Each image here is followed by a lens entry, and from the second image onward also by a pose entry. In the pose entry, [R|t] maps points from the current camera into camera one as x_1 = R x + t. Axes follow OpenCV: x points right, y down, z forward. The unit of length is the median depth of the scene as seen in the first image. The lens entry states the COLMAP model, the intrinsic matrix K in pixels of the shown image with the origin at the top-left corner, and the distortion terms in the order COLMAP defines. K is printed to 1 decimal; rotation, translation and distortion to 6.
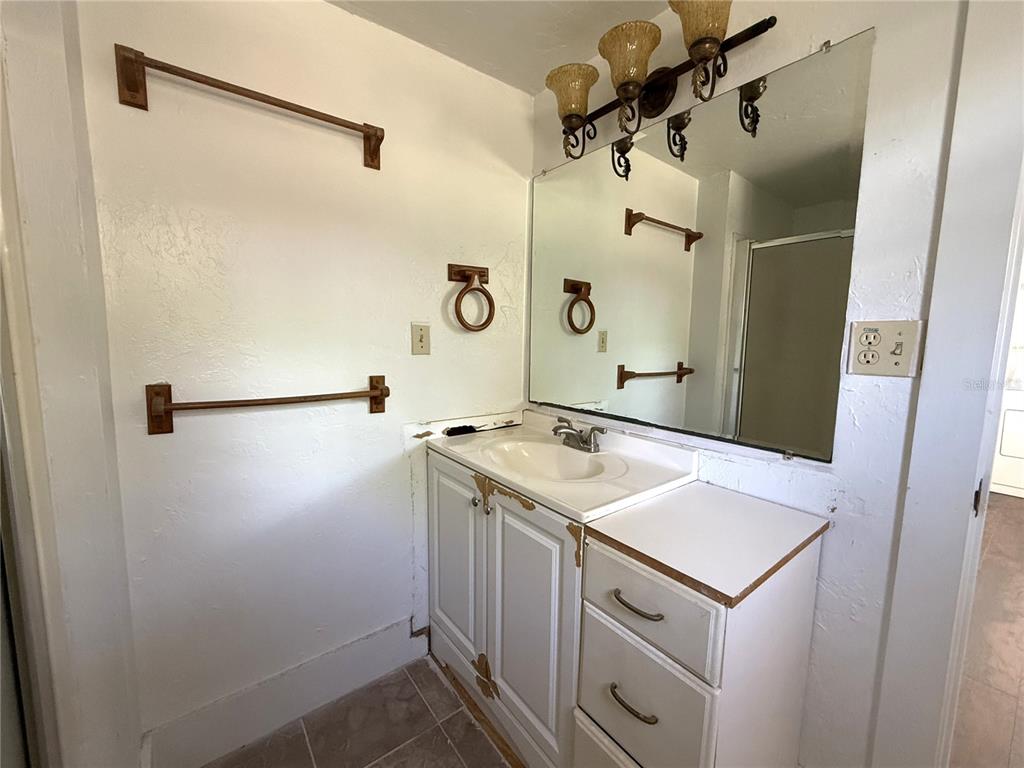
lens RADIAL K [[421.7, 0, 508.3], [0, 421.7, 386.5], [0, 0, 1]] dist [-0.000910, 0.000950]
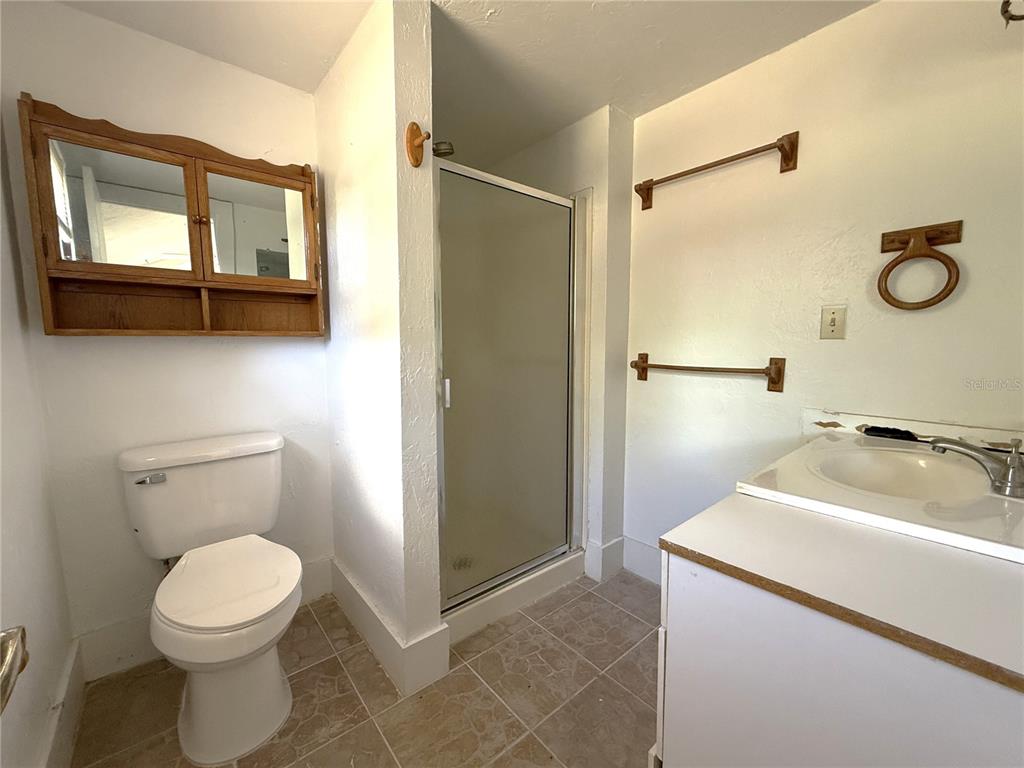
lens RADIAL K [[421.7, 0, 507.1], [0, 421.7, 383.6], [0, 0, 1]] dist [-0.000910, 0.000950]
pose [[0.047067, 0.092755, -0.994576, 0.722762], [-0.115057, 0.989556, 0.086841, 0.025675], [0.992243, 0.110346, 0.057248, 0.227799]]
